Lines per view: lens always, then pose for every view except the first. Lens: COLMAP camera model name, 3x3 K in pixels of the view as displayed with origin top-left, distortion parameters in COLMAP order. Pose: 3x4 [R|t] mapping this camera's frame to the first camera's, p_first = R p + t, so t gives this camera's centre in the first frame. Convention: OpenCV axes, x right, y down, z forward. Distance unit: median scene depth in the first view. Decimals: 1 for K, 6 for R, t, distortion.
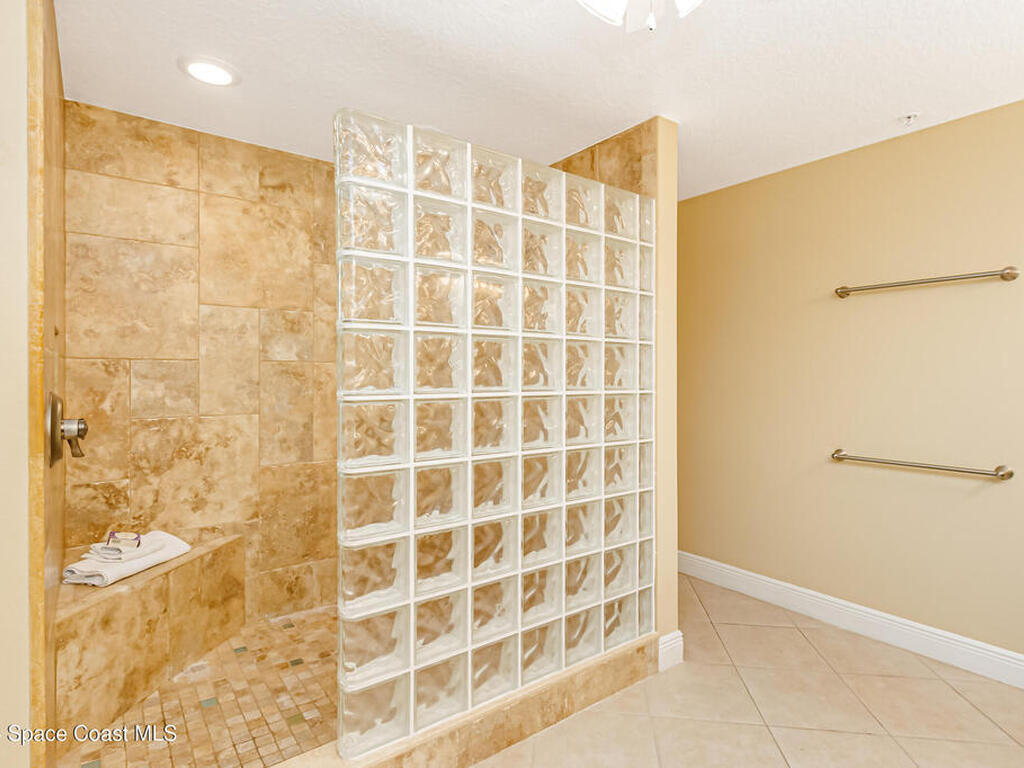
lens RADIAL K [[552.2, 0, 511.5], [0, 552.2, 381.0], [0, 0, 1]] dist [0.007347, 0.000096]
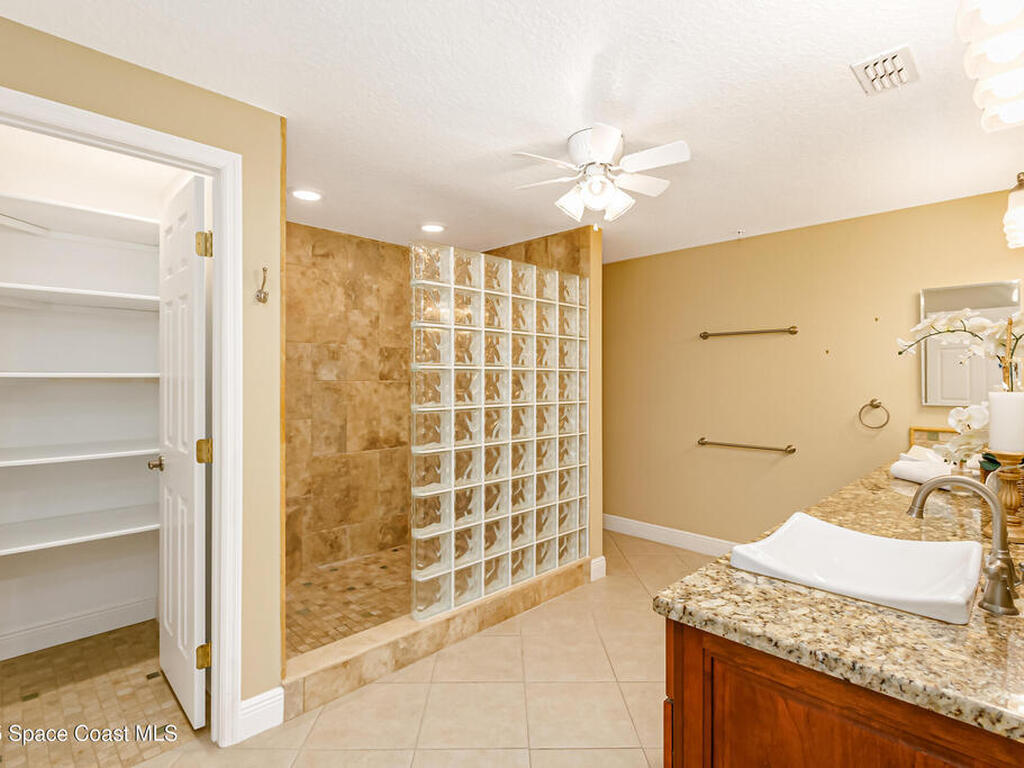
lens RADIAL K [[552.2, 0, 512.7], [0, 552.2, 382.4], [0, 0, 1]] dist [0.007347, 0.000096]
pose [[0.988355, -0.000777, 0.152161, -0.185973], [0.000810, 1.000000, -0.000153, -0.034752], [-0.152161, 0.000274, 0.988356, -0.498709]]
